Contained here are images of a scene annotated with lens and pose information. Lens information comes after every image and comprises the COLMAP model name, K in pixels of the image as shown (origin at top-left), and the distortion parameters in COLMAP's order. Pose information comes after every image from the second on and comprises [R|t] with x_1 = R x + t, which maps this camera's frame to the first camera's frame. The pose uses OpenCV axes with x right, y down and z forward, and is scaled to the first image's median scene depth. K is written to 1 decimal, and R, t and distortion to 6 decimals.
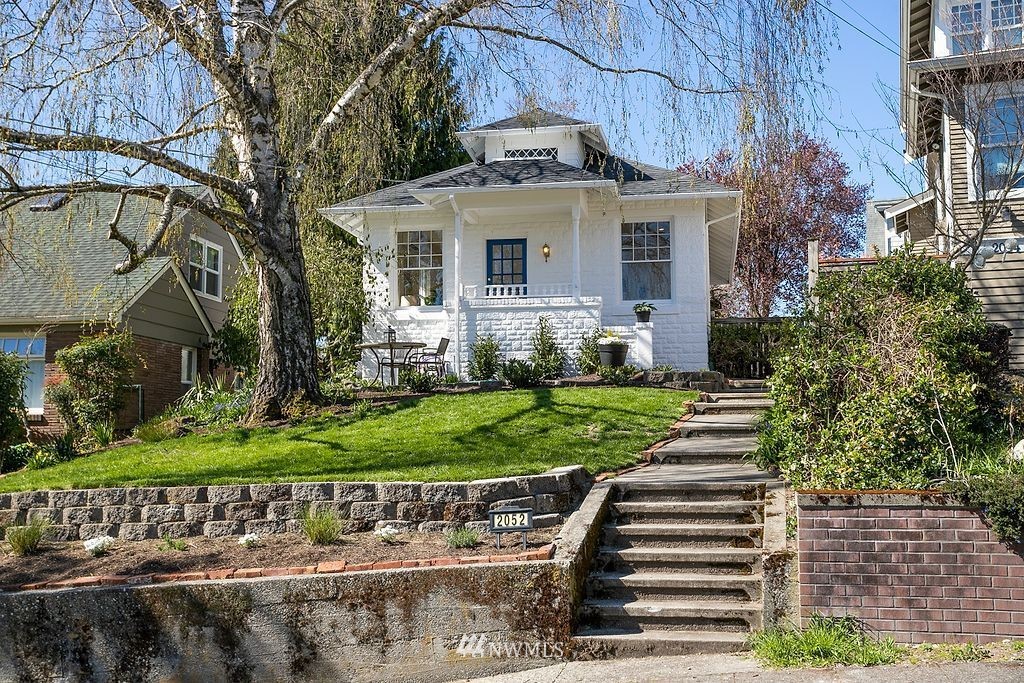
lens RADIAL K [[1157.8, 0, 512.0], [0, 1157.8, 341.7], [0, 0, 1]] dist [0.034077, 0.000000]
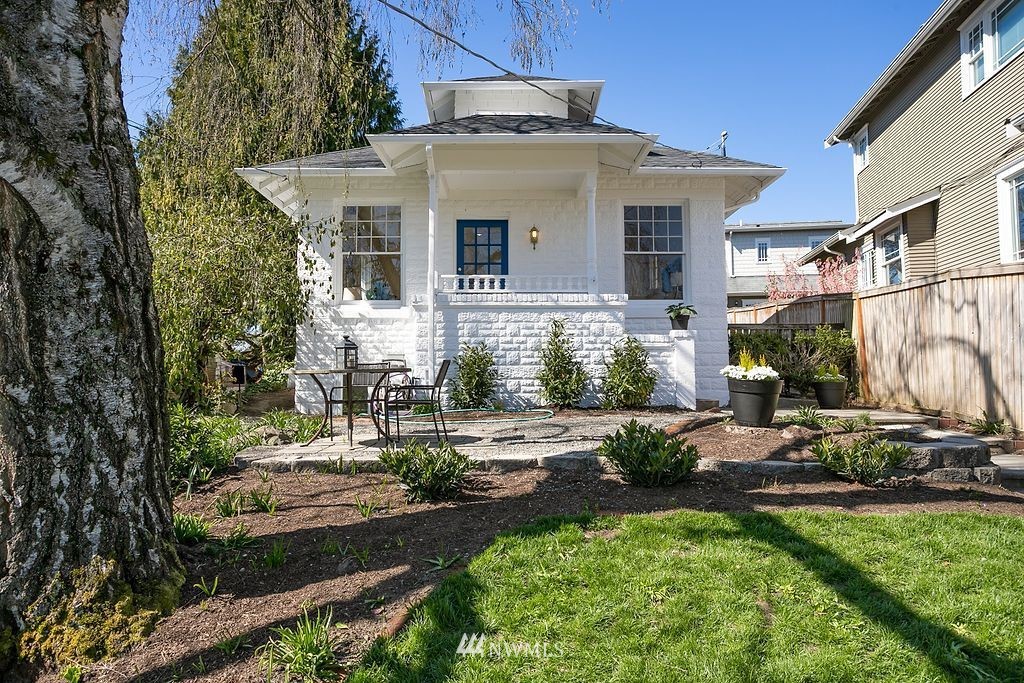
lens RADIAL K [[680.1, 0, 512.0], [0, 680.1, 344.7], [0, 0, 1]] dist [-0.011455, 0.005505]
pose [[0.983541, 0.011417, 0.180325, -0.070644], [-0.017612, 0.999307, 0.032790, -0.017976], [-0.179825, -0.035426, 0.983060, 0.540029]]
